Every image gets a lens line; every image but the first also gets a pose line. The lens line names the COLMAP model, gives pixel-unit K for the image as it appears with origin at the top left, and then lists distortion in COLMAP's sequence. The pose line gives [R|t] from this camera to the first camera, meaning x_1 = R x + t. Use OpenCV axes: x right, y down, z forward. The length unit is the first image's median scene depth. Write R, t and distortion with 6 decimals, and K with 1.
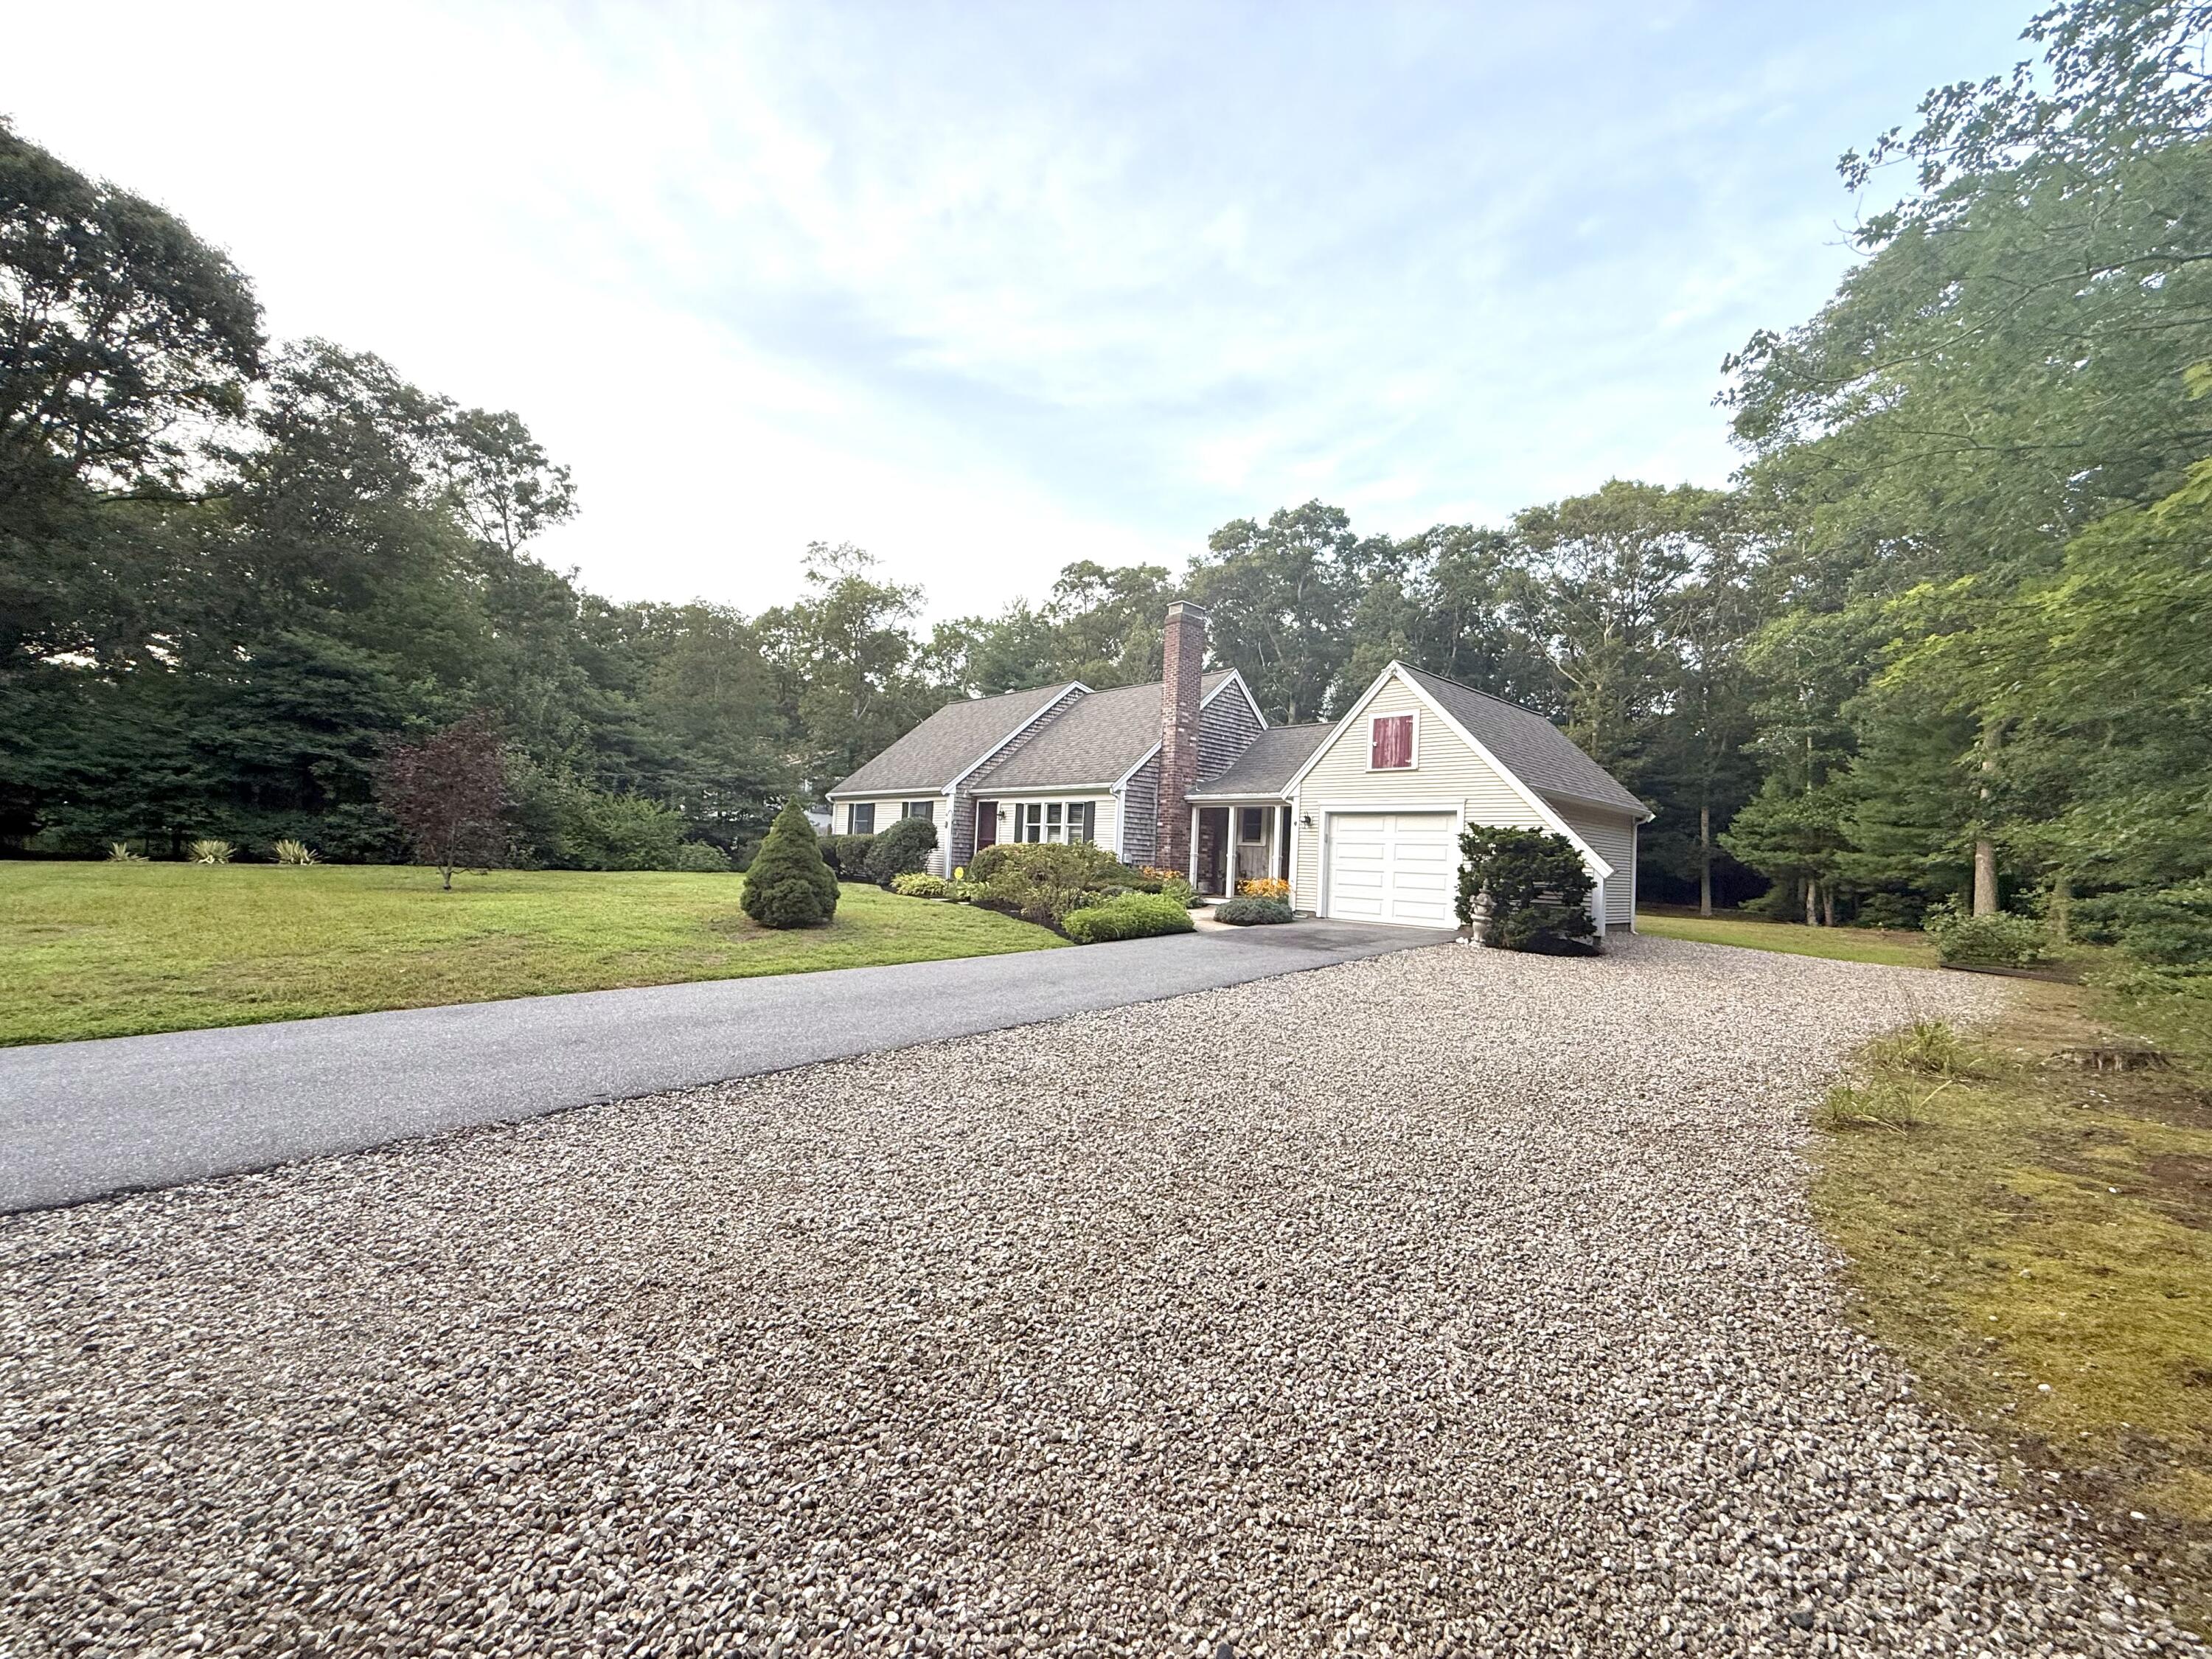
lens RADIAL K [[882.2, 0, 1106.0], [0, 882.2, 829.5], [0, 0, 1]] dist [-0.000125, 0.000066]
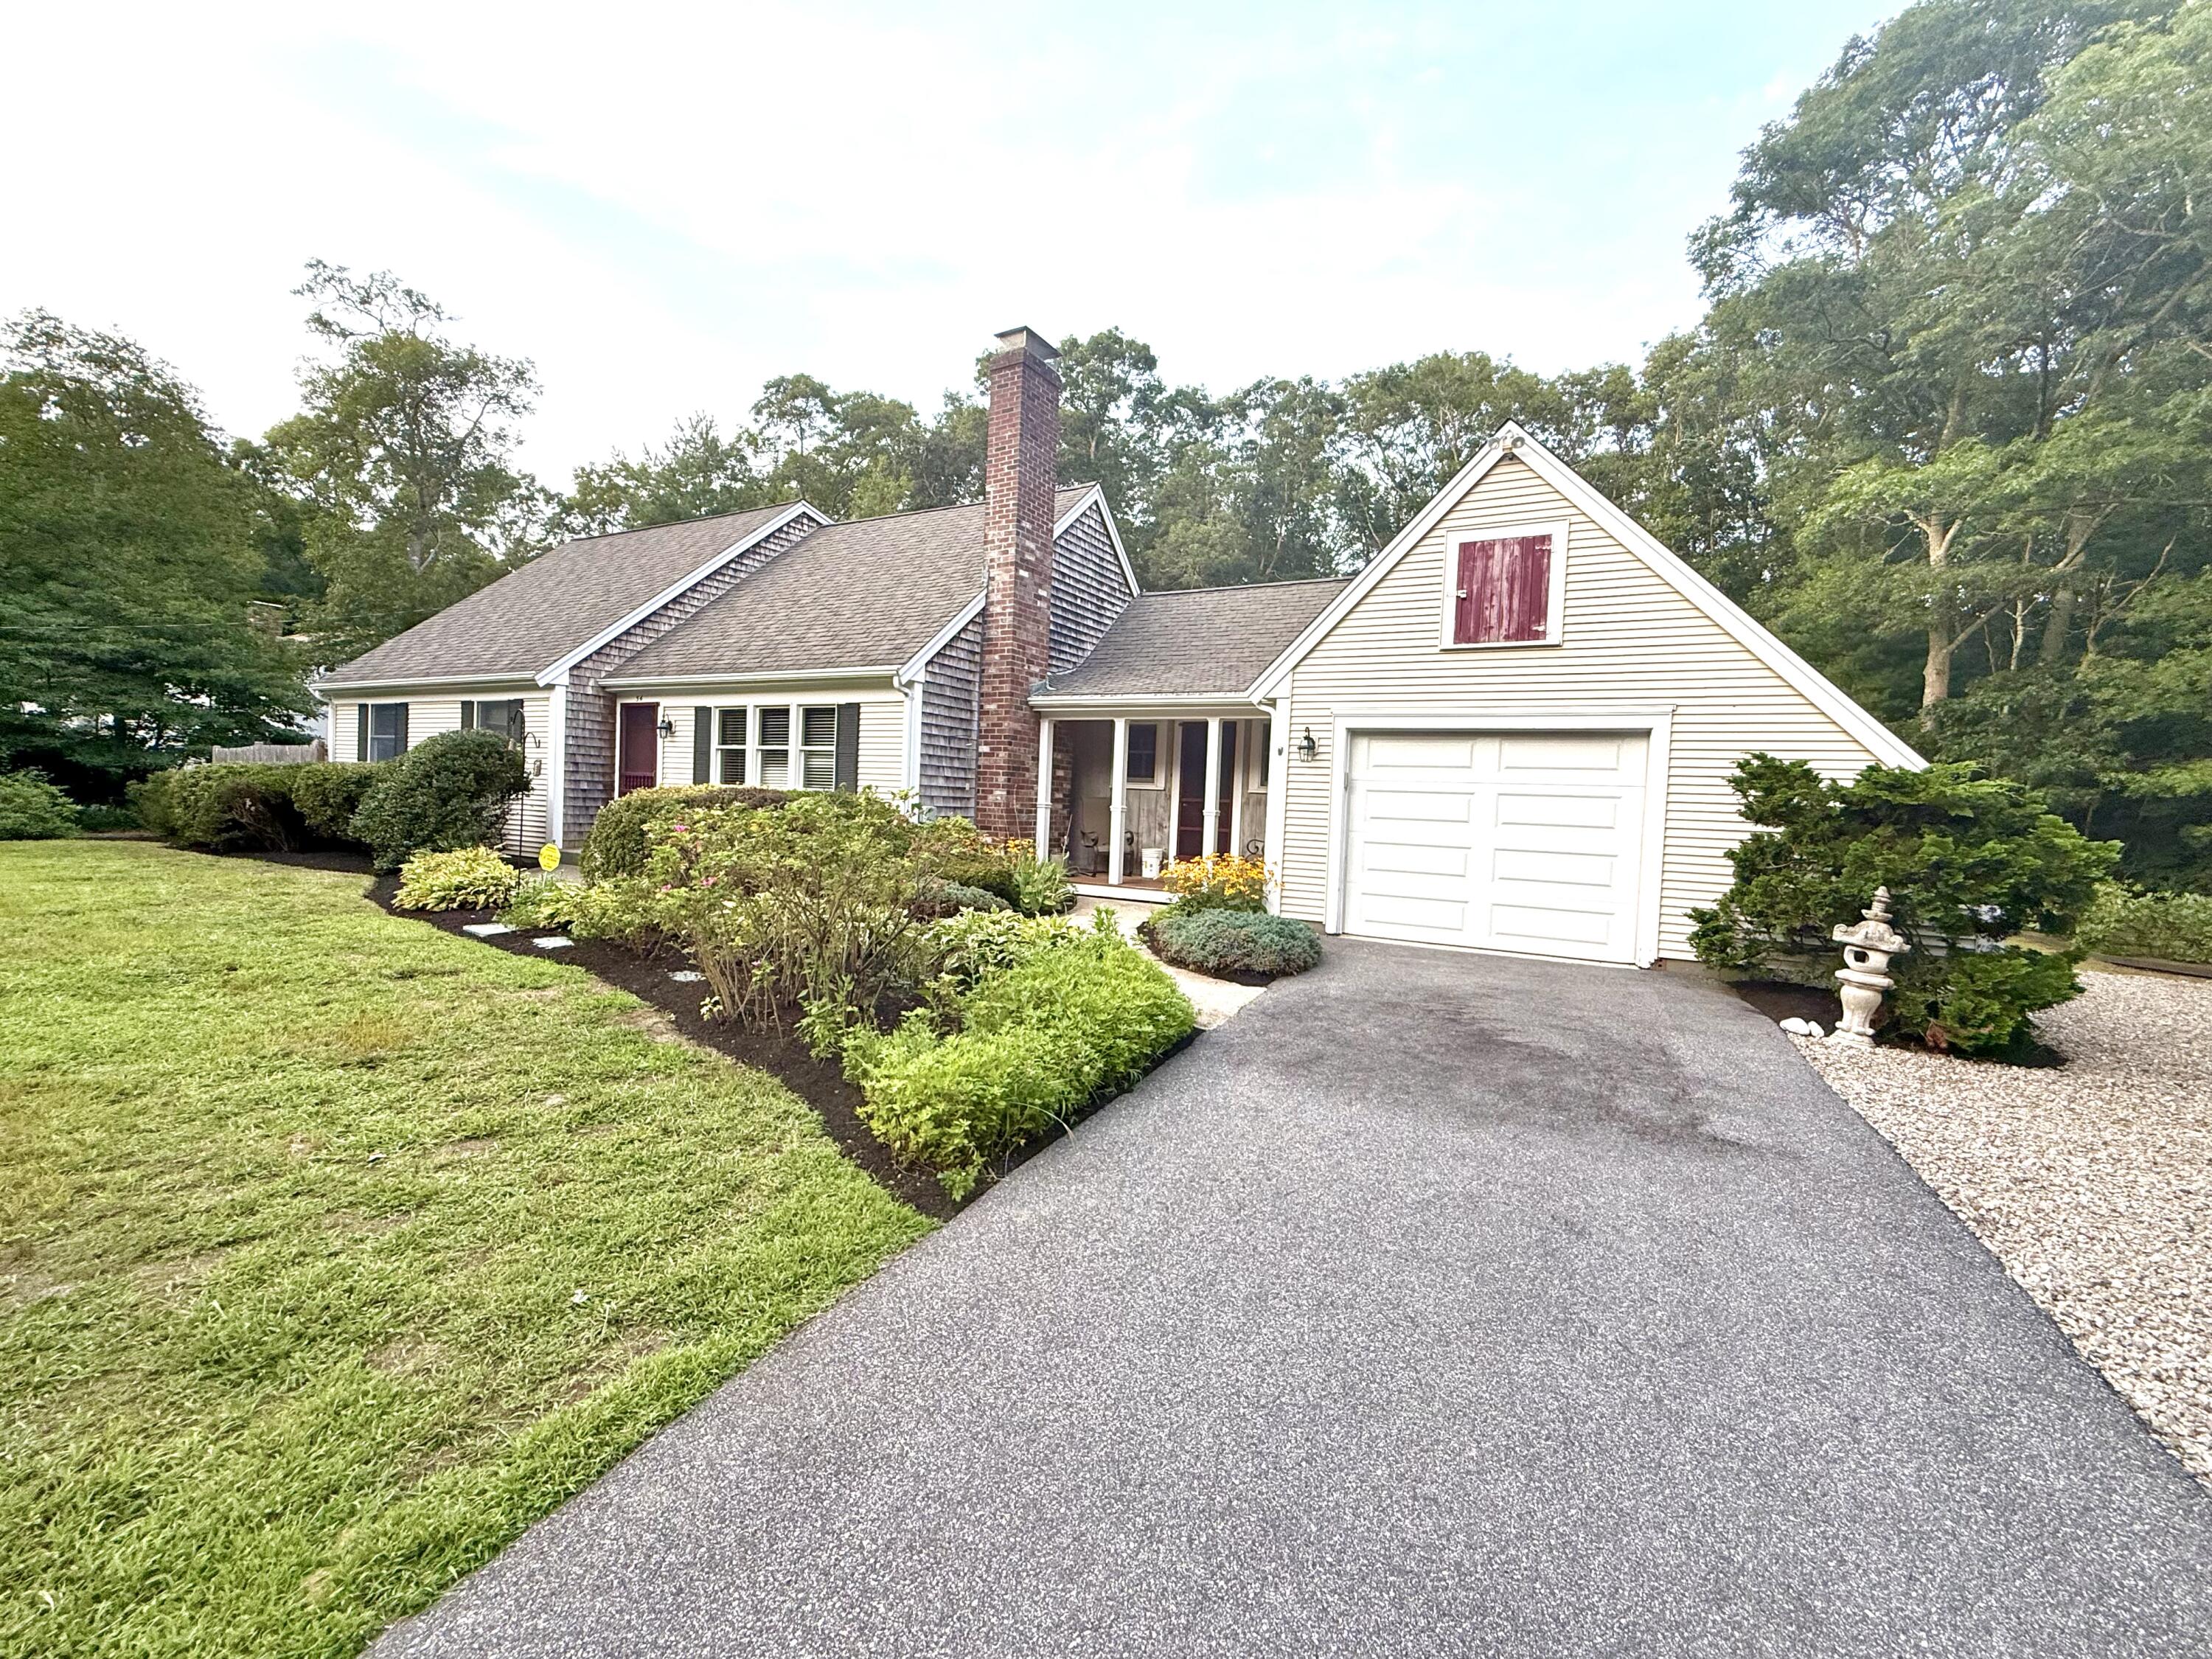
lens RADIAL K [[924.8, 0, 1106.0], [0, 924.8, 829.5], [0, 0, 1]] dist [0.001221, 0.000167]
pose [[0.954235, -0.014228, 0.298719, -0.033443], [-0.009529, 0.996914, 0.077923, -0.001657], [-0.298906, -0.077203, 0.951154, 0.389270]]
